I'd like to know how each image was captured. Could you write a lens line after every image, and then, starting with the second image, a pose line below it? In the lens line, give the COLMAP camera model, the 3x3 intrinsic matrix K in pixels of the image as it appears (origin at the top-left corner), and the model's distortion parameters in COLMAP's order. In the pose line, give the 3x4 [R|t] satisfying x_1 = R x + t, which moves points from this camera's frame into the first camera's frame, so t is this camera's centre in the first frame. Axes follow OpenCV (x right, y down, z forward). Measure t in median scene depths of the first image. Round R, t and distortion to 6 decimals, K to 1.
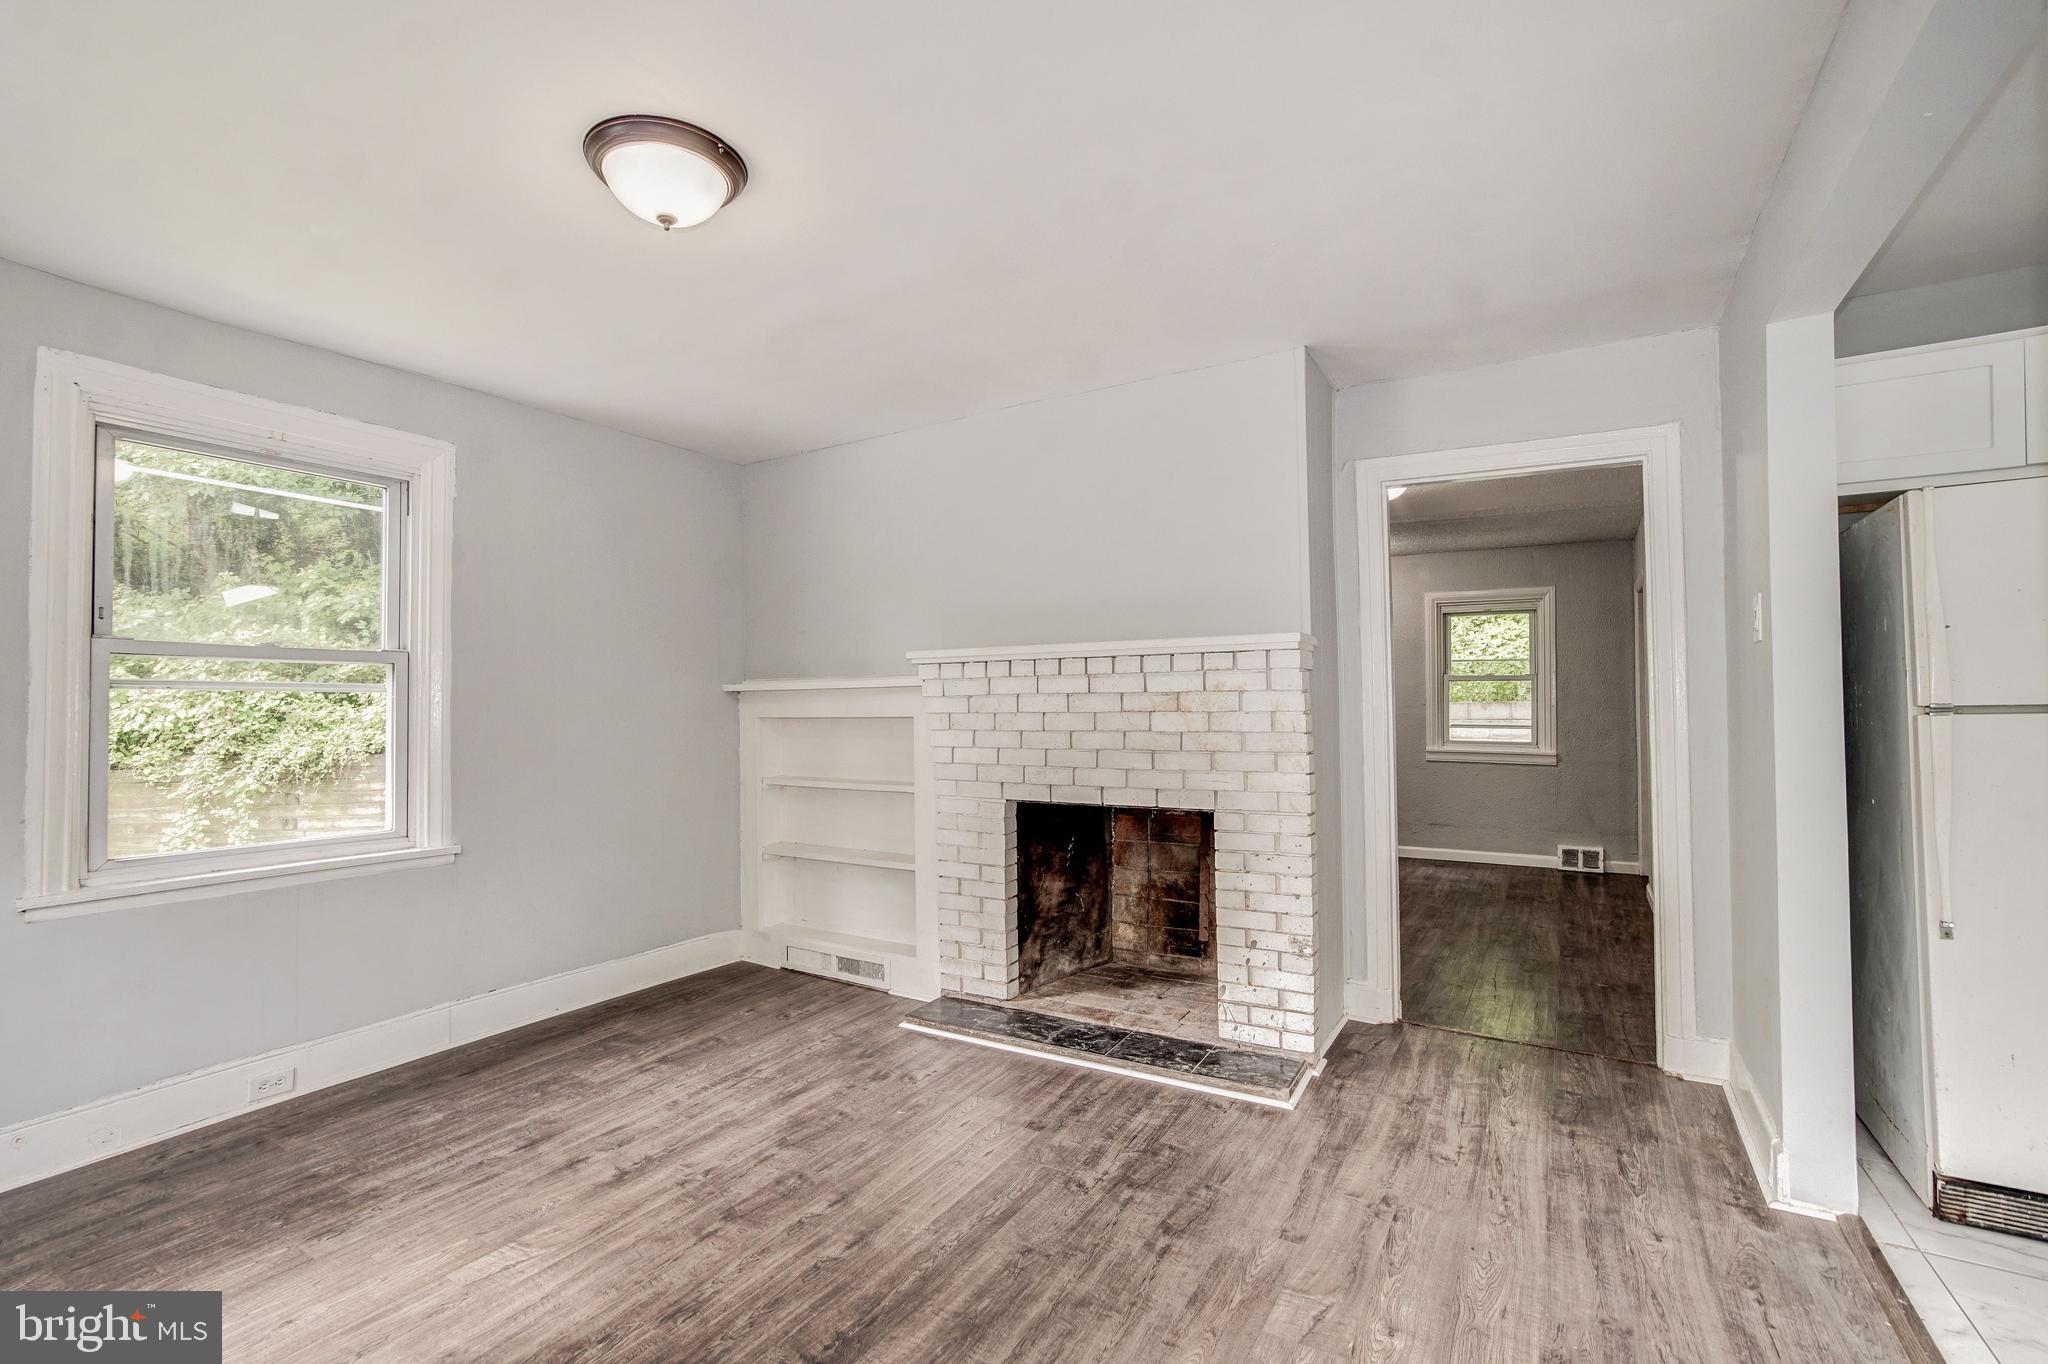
lens RADIAL K [[912.4, 0, 1017.8], [0, 912.4, 678.8], [0, 0, 1]] dist [-0.011046, 0.003100]
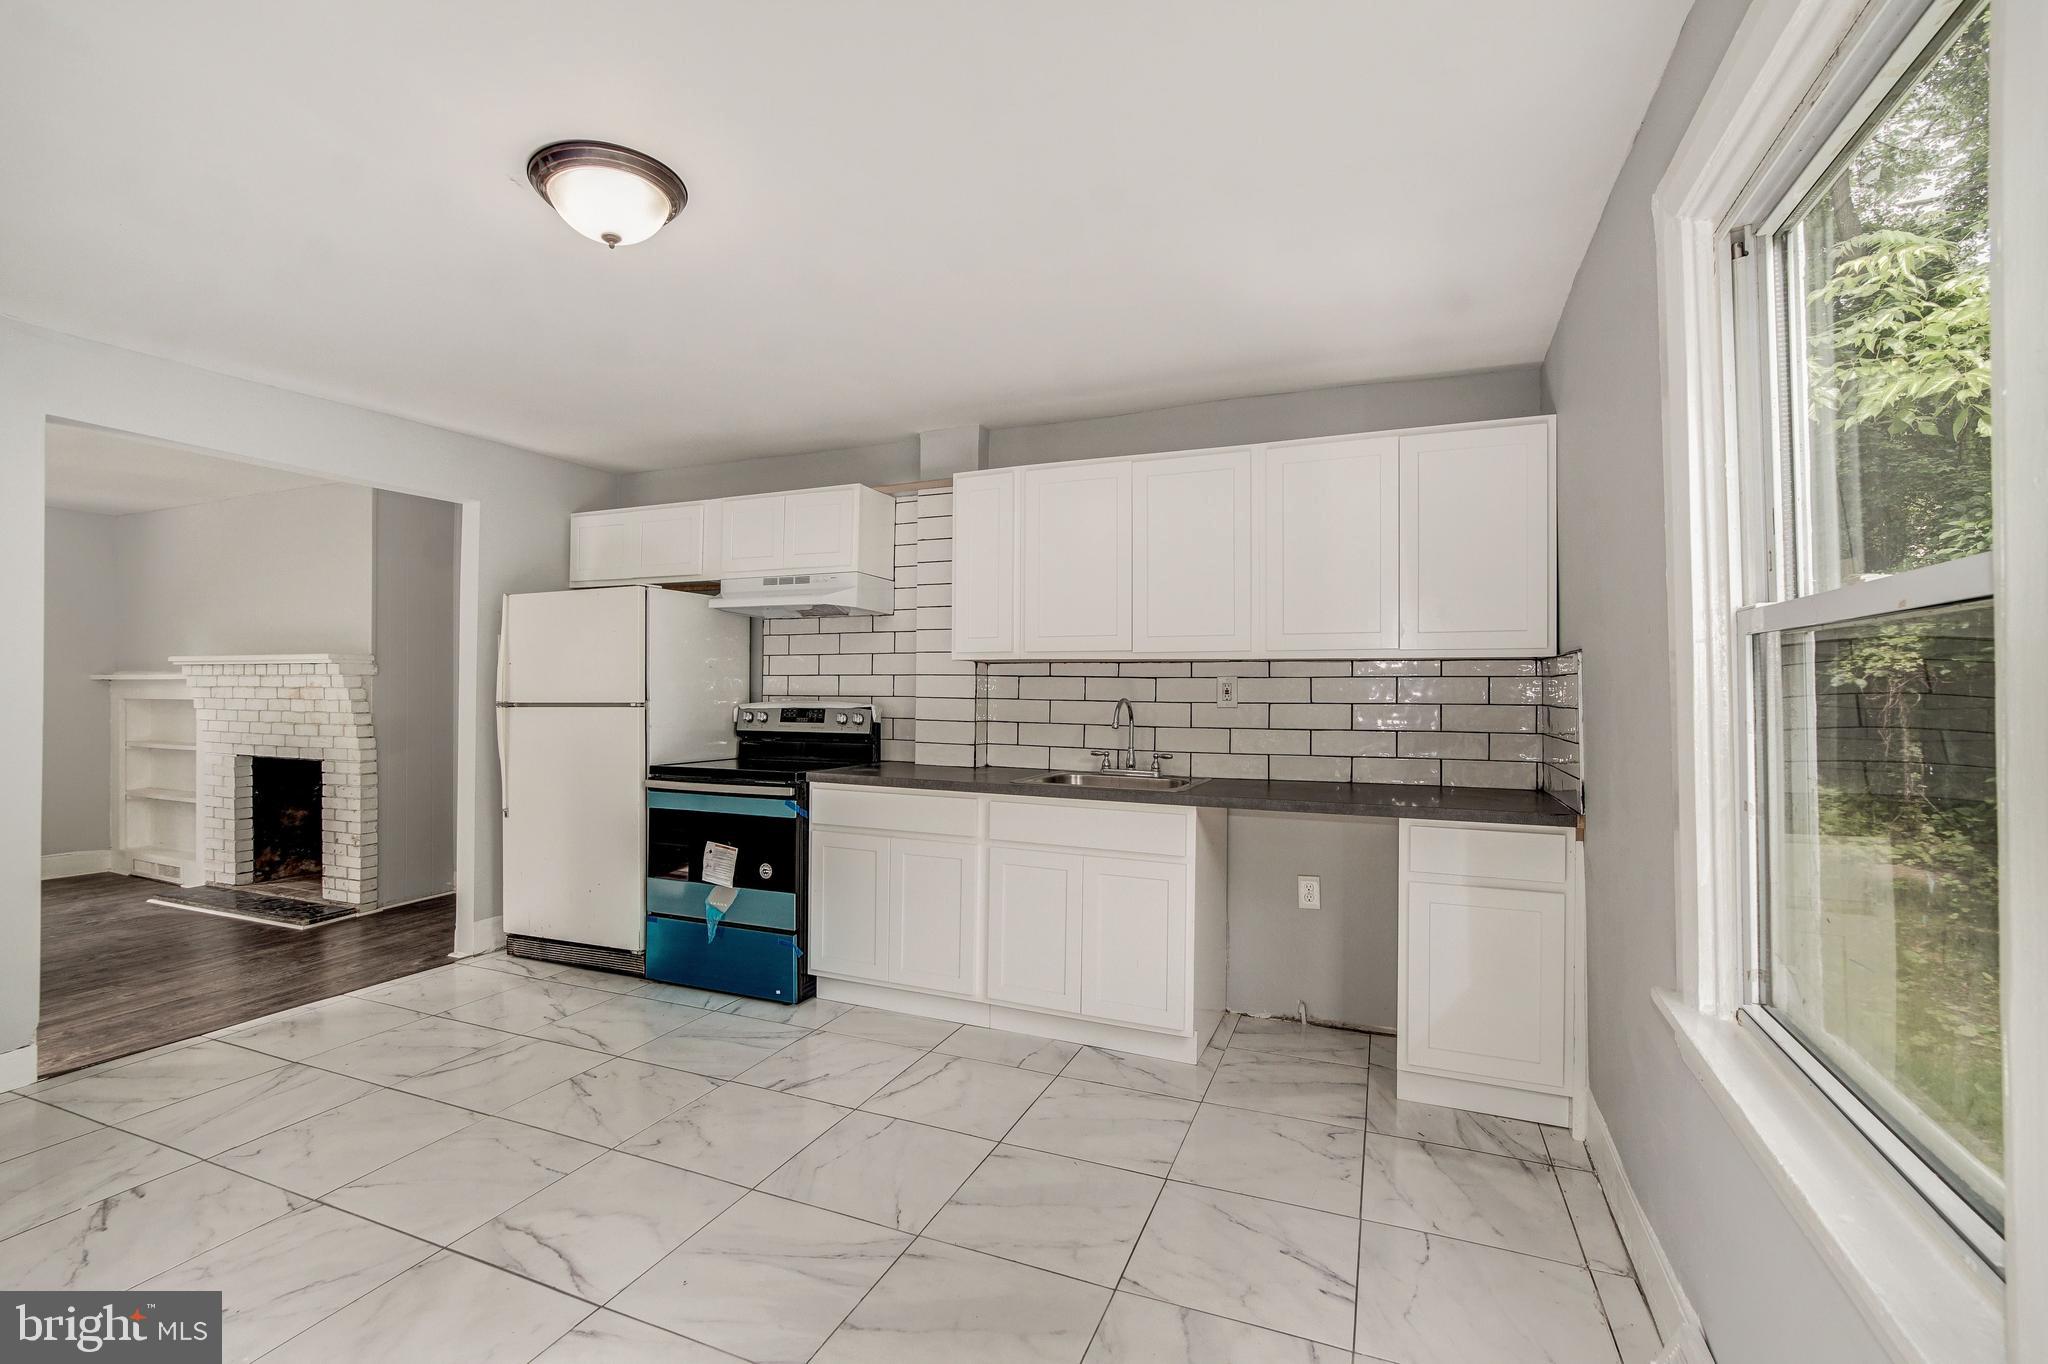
lens RADIAL K [[912.4, 0, 1011.7], [0, 912.4, 675.3], [0, 0, 1]] dist [-0.011046, 0.003100]
pose [[0.991704, 0.012923, 0.127892, 1.230931], [-0.015716, 0.999659, 0.020853, -0.060422], [-0.127579, -0.022690, 0.991569, -0.763210]]
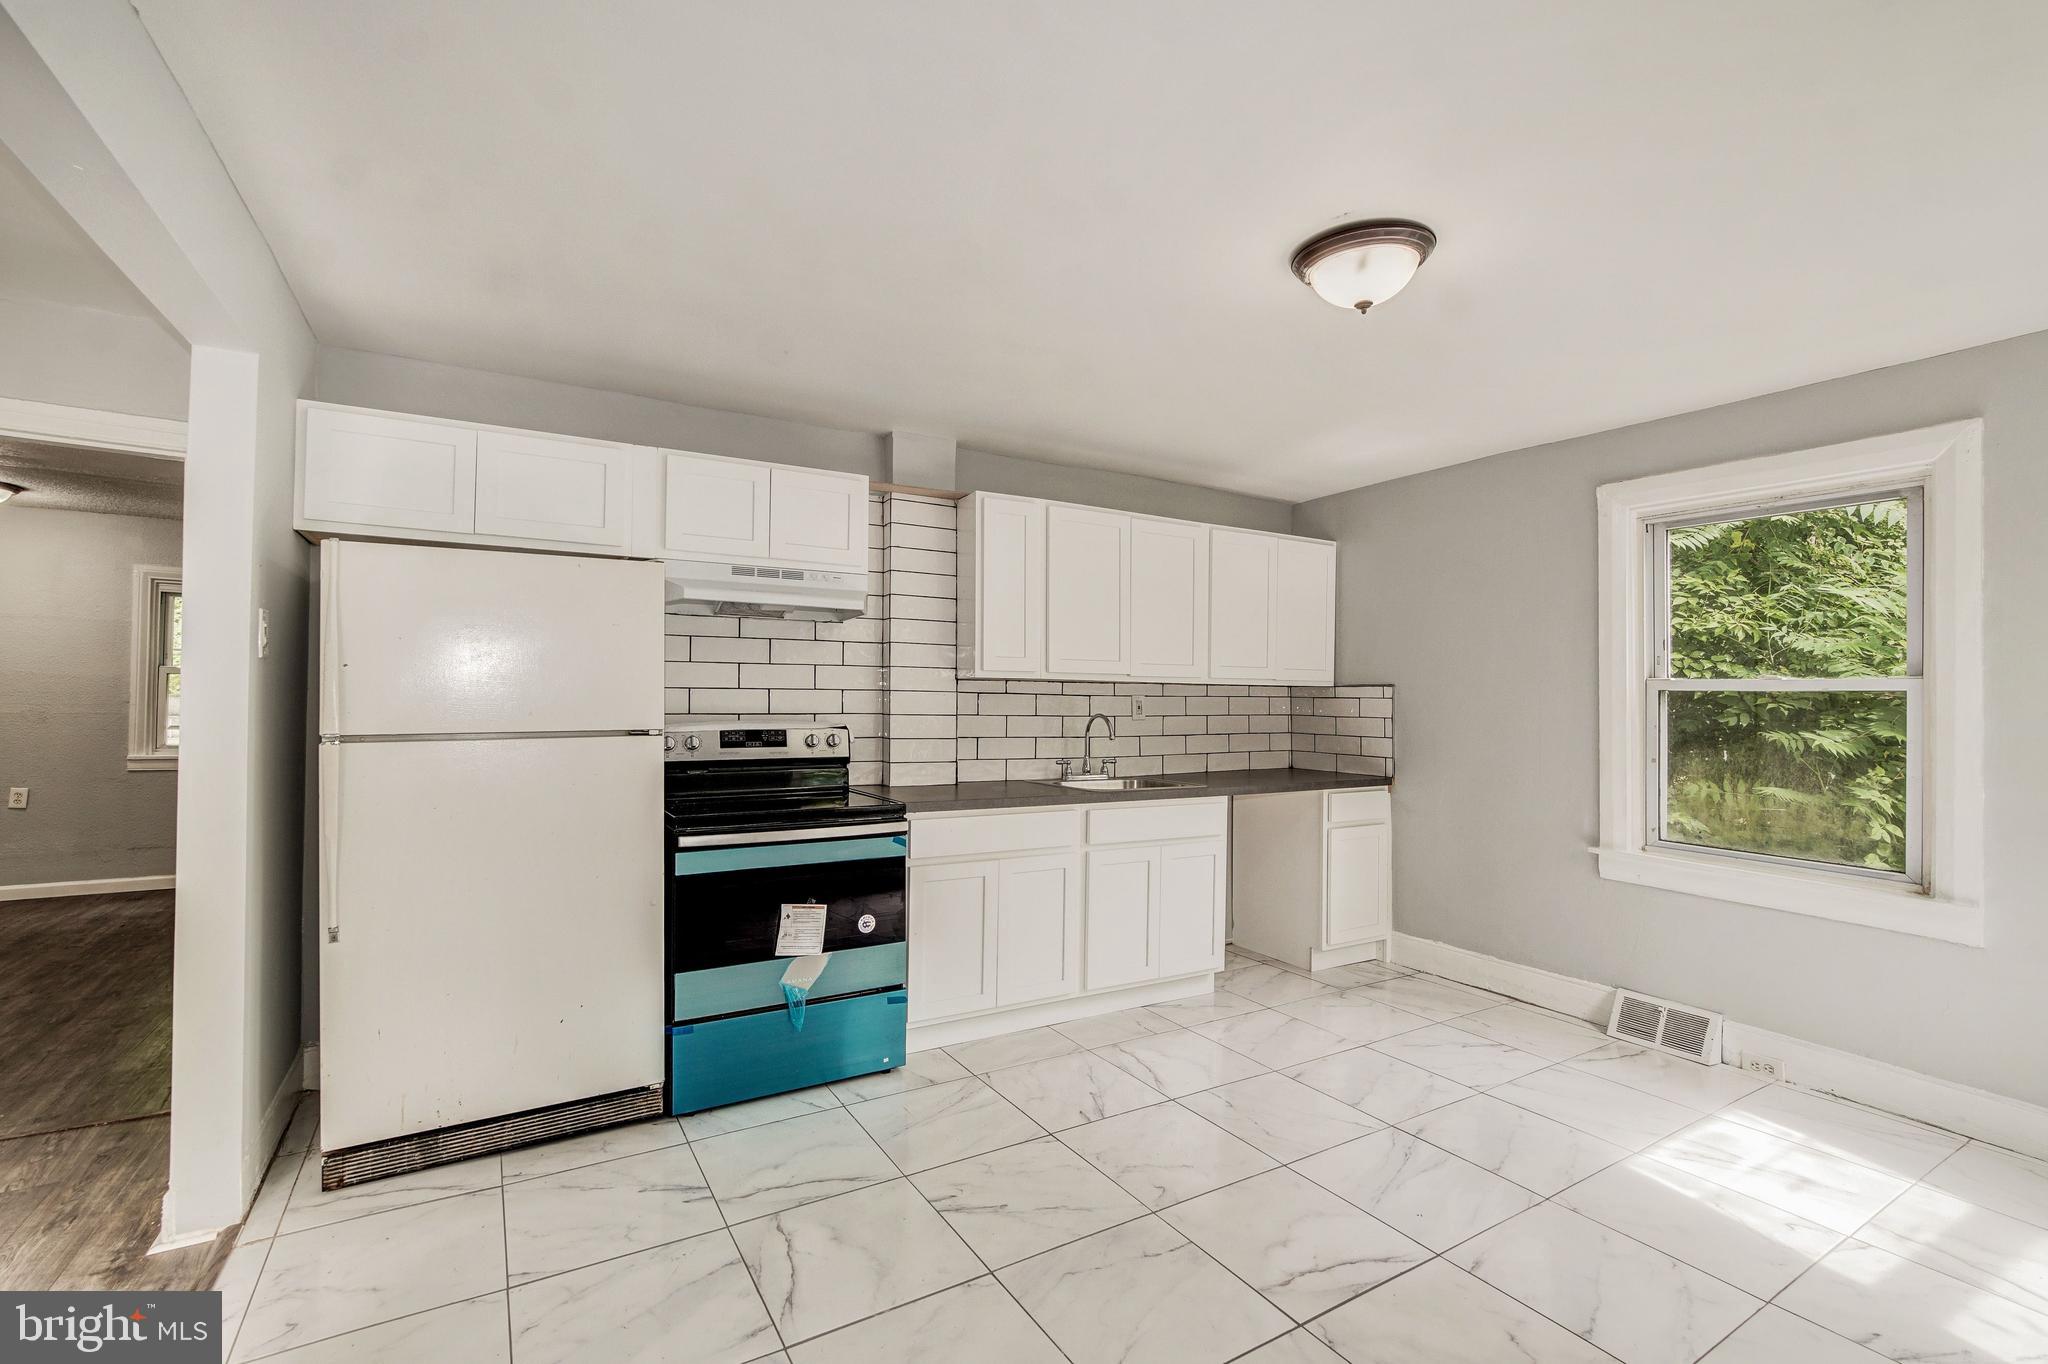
lens RADIAL K [[912.4, 0, 1008.4], [0, 912.4, 685.0], [0, 0, 1]] dist [-0.011046, 0.003100]
pose [[0.478559, 0.023105, 0.877751, 0.280497], [-0.042161, 0.999105, -0.003312, -0.041954], [-0.877042, -0.035422, 0.479105, -0.174520]]
